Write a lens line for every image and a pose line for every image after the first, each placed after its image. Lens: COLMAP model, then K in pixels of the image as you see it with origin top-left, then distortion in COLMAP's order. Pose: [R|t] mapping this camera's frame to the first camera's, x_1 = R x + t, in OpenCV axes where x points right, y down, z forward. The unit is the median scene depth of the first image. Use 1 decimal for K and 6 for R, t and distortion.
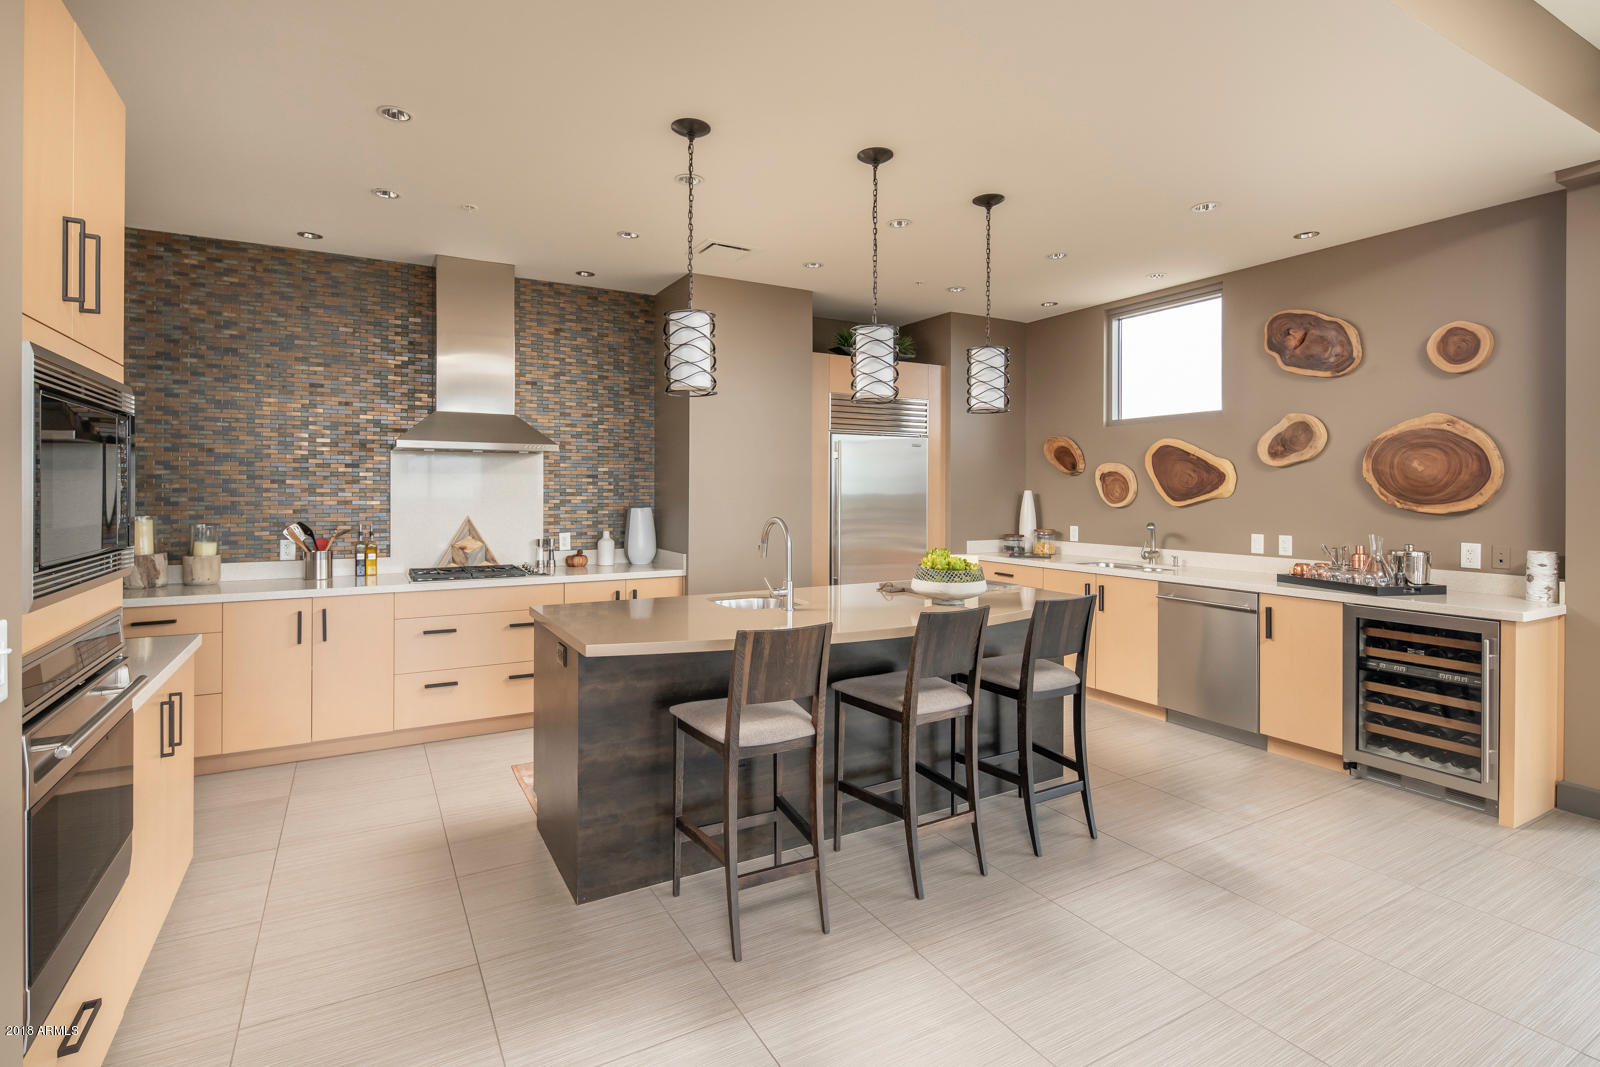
lens RADIAL K [[782.2, 0, 800.4], [0, 782.2, 490.7], [0, 0, 1]] dist [0.000074, -0.002972]
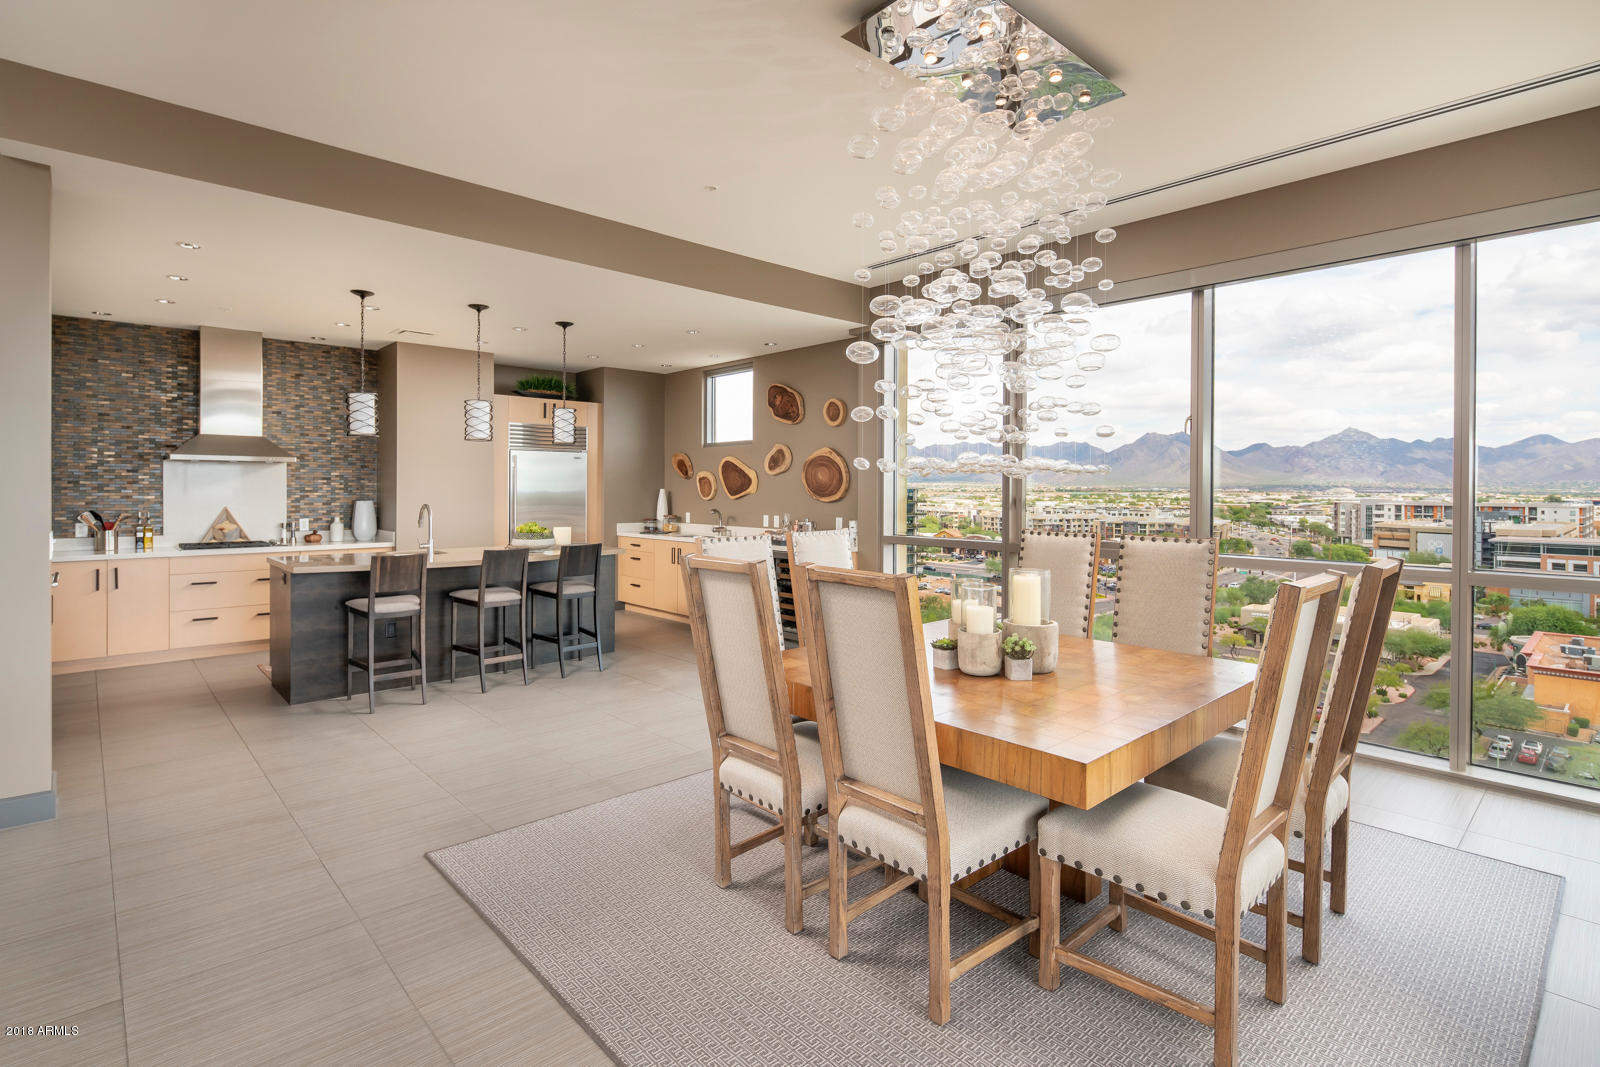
lens RADIAL K [[782.2, 0, 804.8], [0, 782.2, 492.5], [0, 0, 1]] dist [0.000074, -0.002972]
pose [[0.972615, -0.000045, 0.232420, 0.275547], [-0.001148, 0.999987, 0.004999, -0.001493], [-0.232418, -0.005129, 0.972603, -0.642114]]
